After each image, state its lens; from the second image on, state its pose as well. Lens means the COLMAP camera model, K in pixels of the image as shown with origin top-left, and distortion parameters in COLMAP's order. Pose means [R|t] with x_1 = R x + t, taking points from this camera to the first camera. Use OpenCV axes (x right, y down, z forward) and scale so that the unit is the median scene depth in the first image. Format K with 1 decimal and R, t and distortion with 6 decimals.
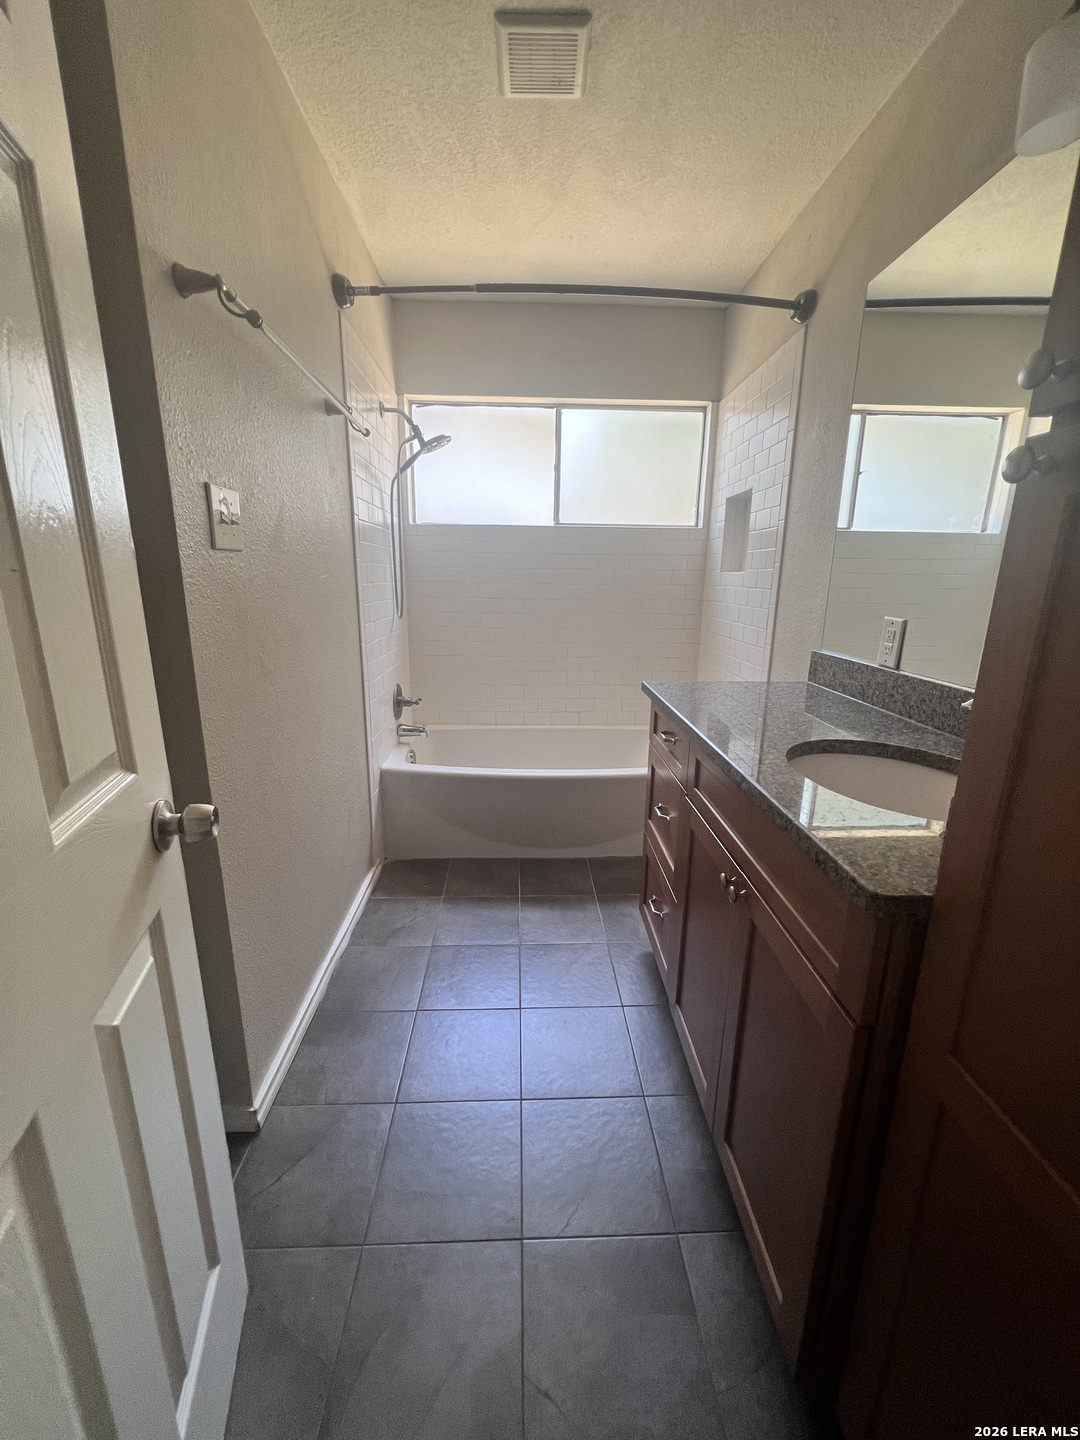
lens RADIAL K [[577.4, 0, 540.0], [0, 577.4, 720.0], [0, 0, 1]] dist [-0.002389, 0.000537]
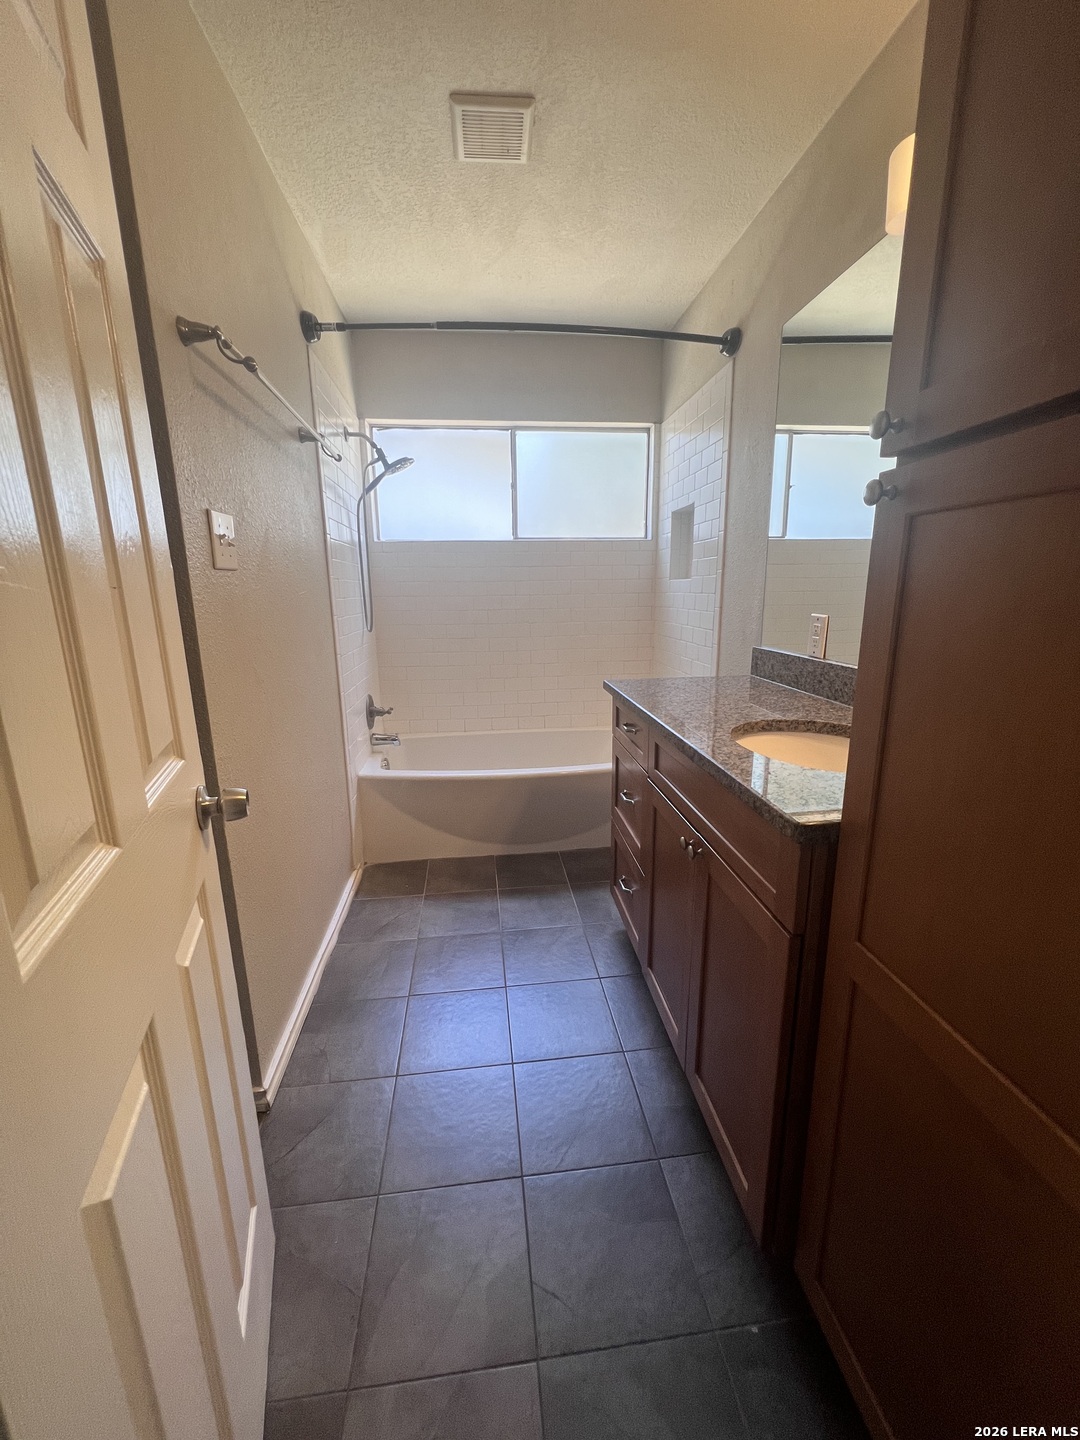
lens RADIAL K [[577.4, 0, 540.0], [0, 577.4, 720.0], [0, 0, 1]] dist [-0.002389, 0.000537]
pose [[0.996714, -0.042102, 0.069200, -0.025207], [0.043537, 0.998864, -0.019363, 0.027751], [-0.068306, 0.022312, 0.997415, -0.092824]]
